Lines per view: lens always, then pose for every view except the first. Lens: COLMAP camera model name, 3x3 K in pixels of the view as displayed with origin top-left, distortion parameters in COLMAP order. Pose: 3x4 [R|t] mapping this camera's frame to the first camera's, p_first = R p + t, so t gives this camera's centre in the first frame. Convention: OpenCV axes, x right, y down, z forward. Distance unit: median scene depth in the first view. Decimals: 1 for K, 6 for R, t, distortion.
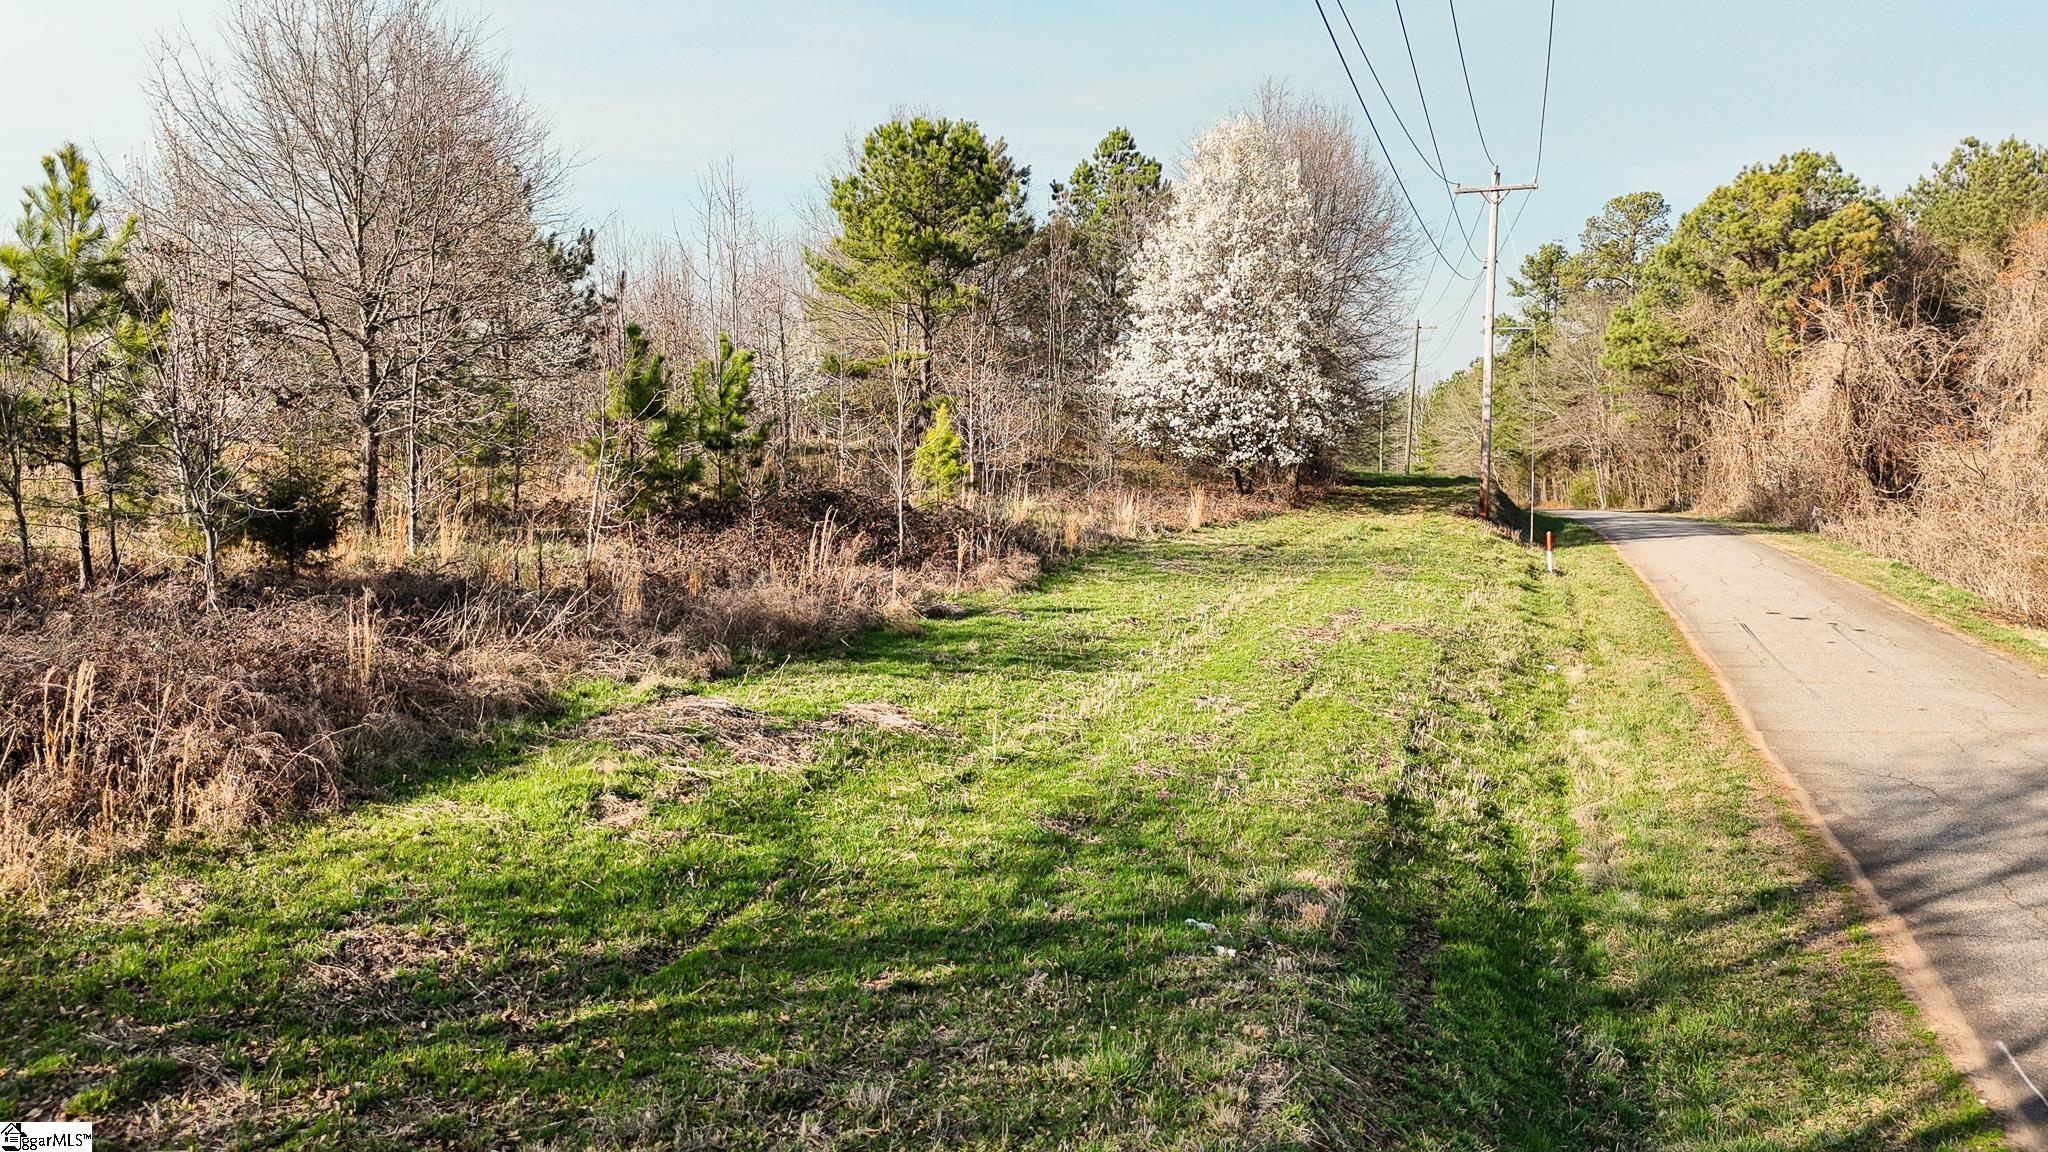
lens RADIAL K [[1477.3, 0, 1024.0], [0, 1477.3, 576.0], [0, 0, 1]] dist [0.055414, -0.043437]
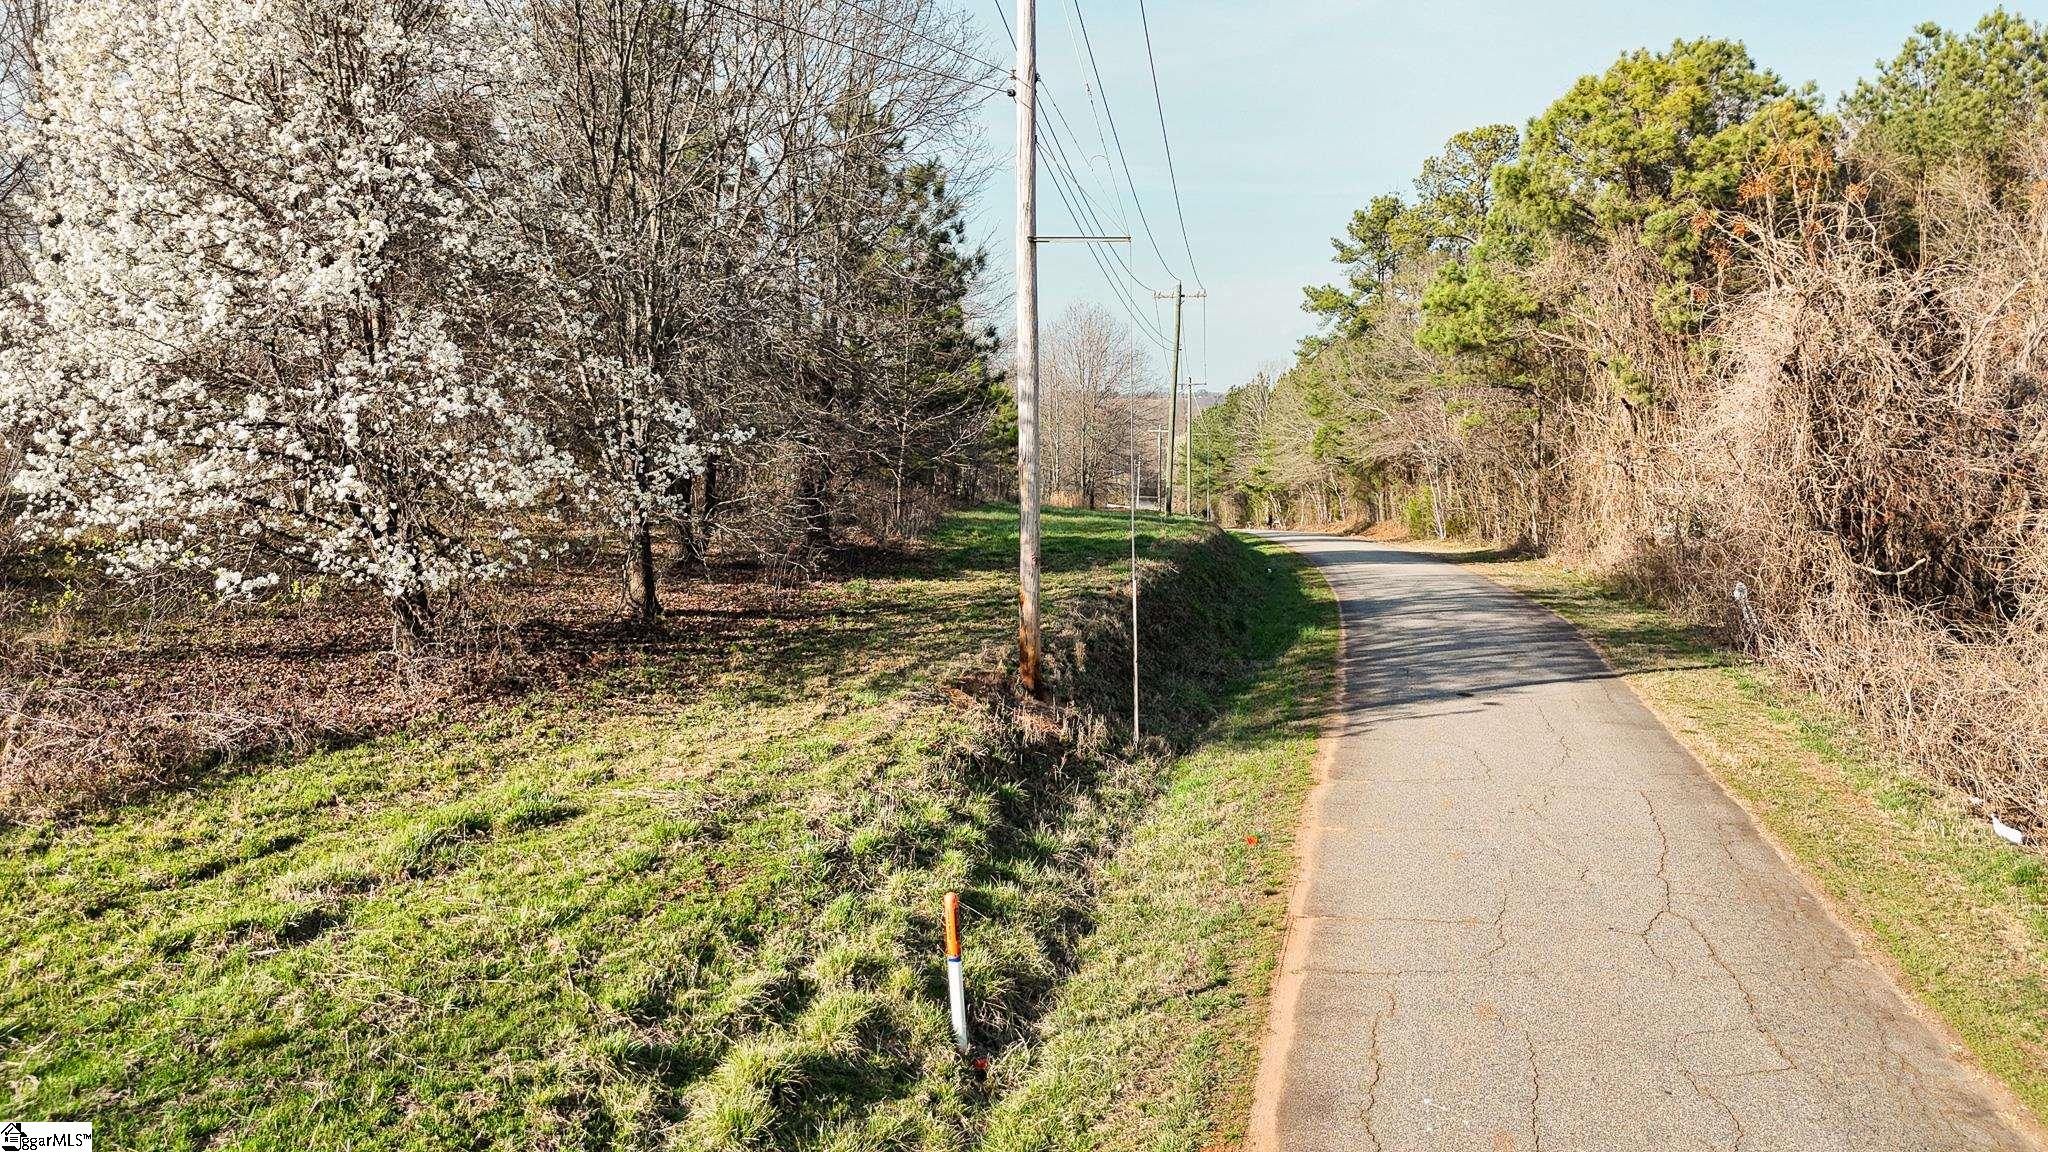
lens RADIAL K [[1482.7, 0, 1024.0], [0, 1482.7, 576.0], [0, 0, 1]] dist [0.106766, -0.130165]
pose [[0.997640, -0.011124, 0.067760, 0.167931], [0.010731, 0.999923, 0.006161, -0.044279], [-0.067823, -0.005420, 0.997683, 0.344115]]
